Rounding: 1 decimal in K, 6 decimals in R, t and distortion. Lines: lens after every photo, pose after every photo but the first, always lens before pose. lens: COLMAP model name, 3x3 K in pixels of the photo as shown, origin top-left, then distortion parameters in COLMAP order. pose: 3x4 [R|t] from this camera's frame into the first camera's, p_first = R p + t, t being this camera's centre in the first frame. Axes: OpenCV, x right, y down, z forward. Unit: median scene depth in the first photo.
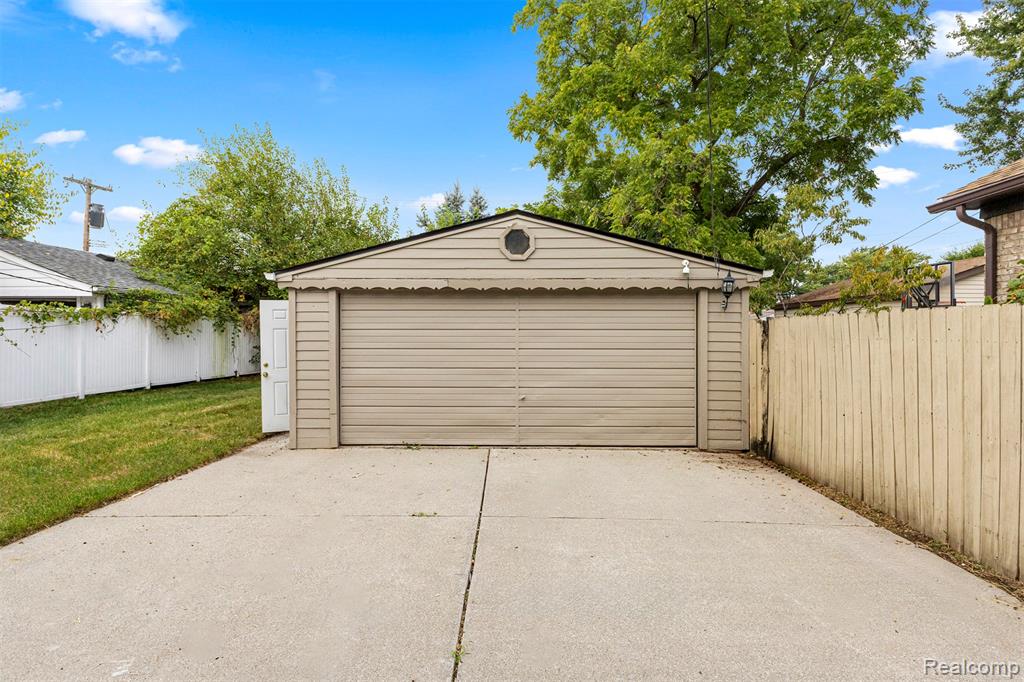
lens RADIAL K [[527.8, 0, 512.0], [0, 527.8, 341.0], [0, 0, 1]] dist [-0.014444, 0.000483]
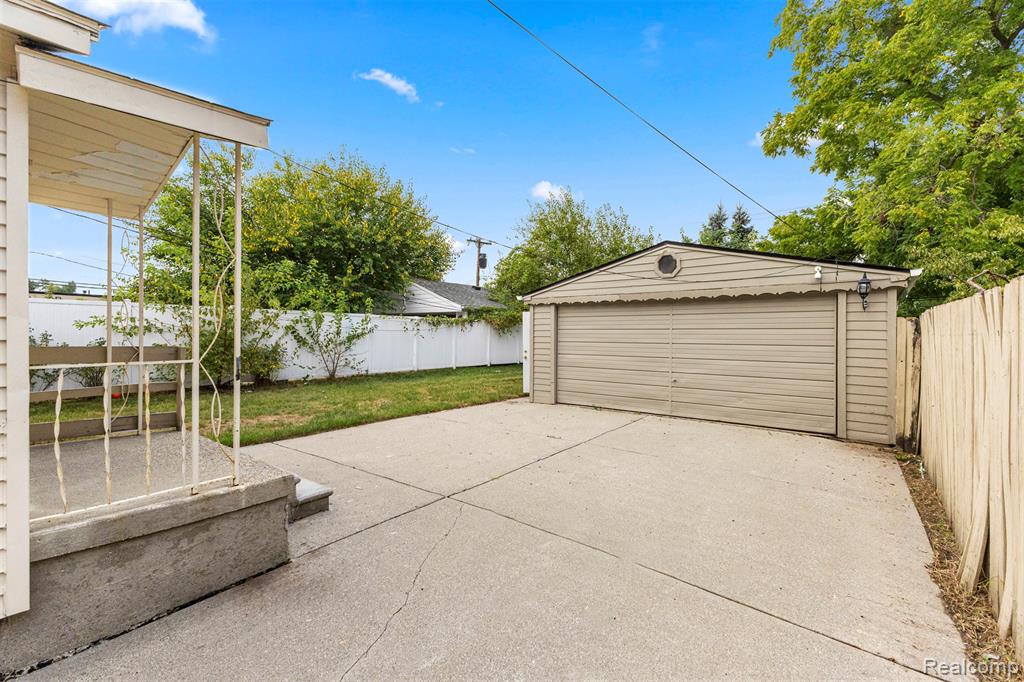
lens RADIAL K [[440.5, 0, 512.0], [0, 440.5, 341.0], [0, 0, 1]] dist [0.002460, 0.000473]
pose [[0.800873, 0.012236, -0.598710, 0.360079], [-0.012526, 0.999915, 0.003679, 0.009988], [0.598704, 0.004553, 0.800958, -0.140306]]
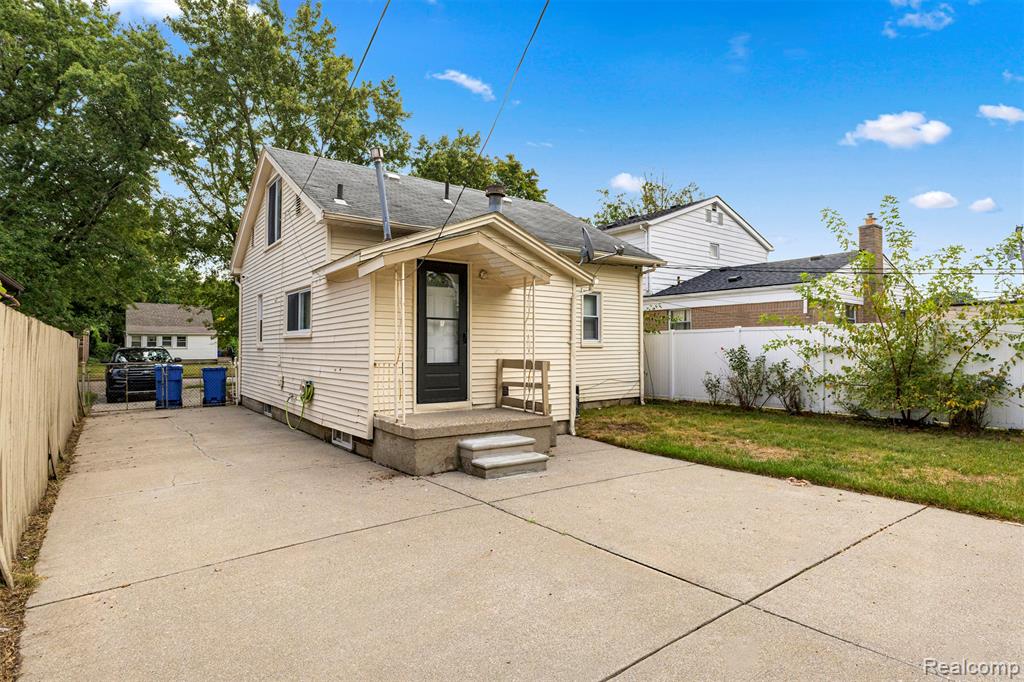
lens RADIAL K [[551.0, 0, 512.0], [0, 551.0, 341.0], [0, 0, 1]] dist [-0.001511, -0.001106]
pose [[-0.786358, -0.012948, -0.617635, 0.398344], [-0.011330, 0.999914, -0.006537, -0.004755], [0.617667, 0.001857, -0.786438, 0.862186]]
